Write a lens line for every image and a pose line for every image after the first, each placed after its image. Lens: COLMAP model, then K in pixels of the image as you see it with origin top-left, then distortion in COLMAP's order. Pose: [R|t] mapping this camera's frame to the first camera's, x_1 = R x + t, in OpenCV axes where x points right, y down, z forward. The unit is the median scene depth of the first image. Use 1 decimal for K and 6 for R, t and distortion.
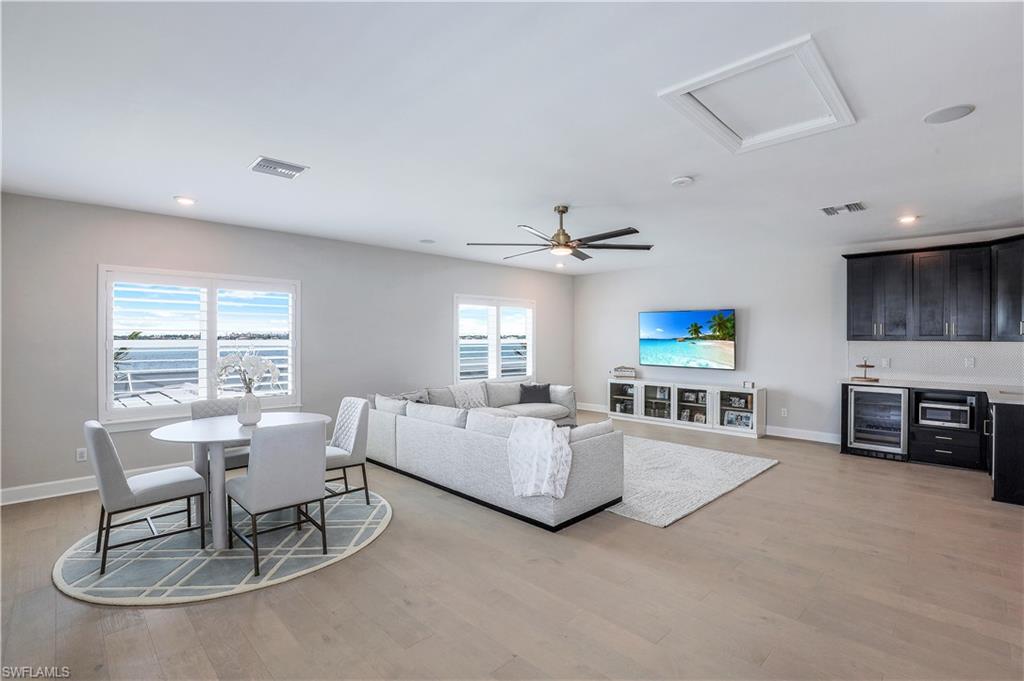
lens RADIAL K [[473.2, 0, 514.4], [0, 473.2, 340.1], [0, 0, 1]] dist [-0.025424, 0.003190]
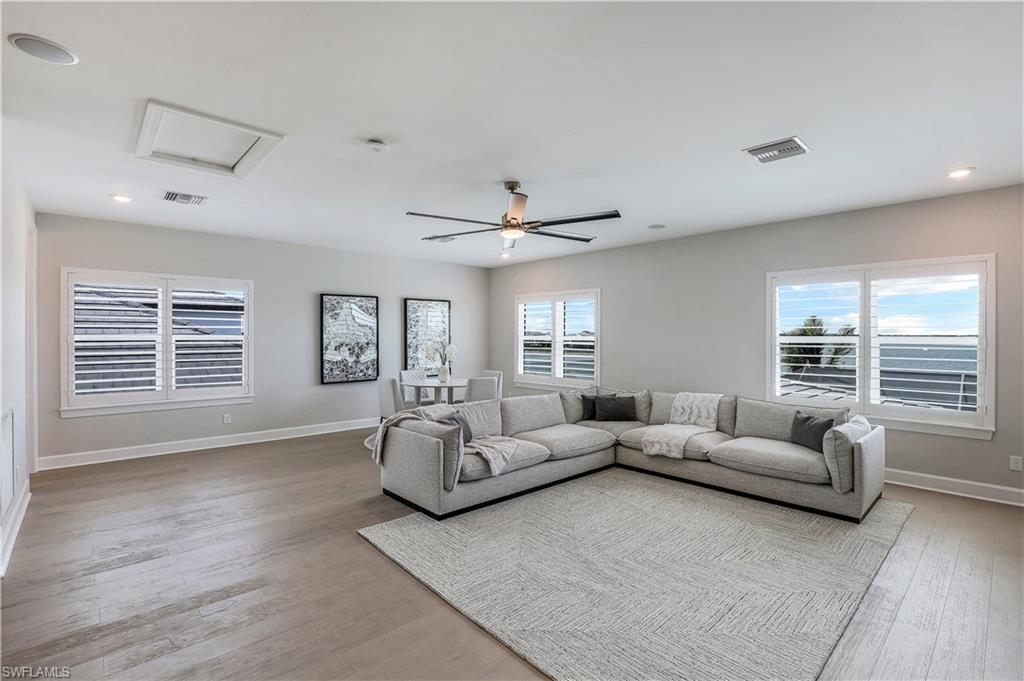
lens RADIAL K [[473.2, 0, 510.2], [0, 473.2, 339.0], [0, 0, 1]] dist [-0.025424, 0.003190]
pose [[-0.029801, 0.009244, -0.999513, 0.867929], [-0.004835, 0.999944, 0.009392, -0.003334], [0.999544, 0.005112, -0.029755, 0.922095]]
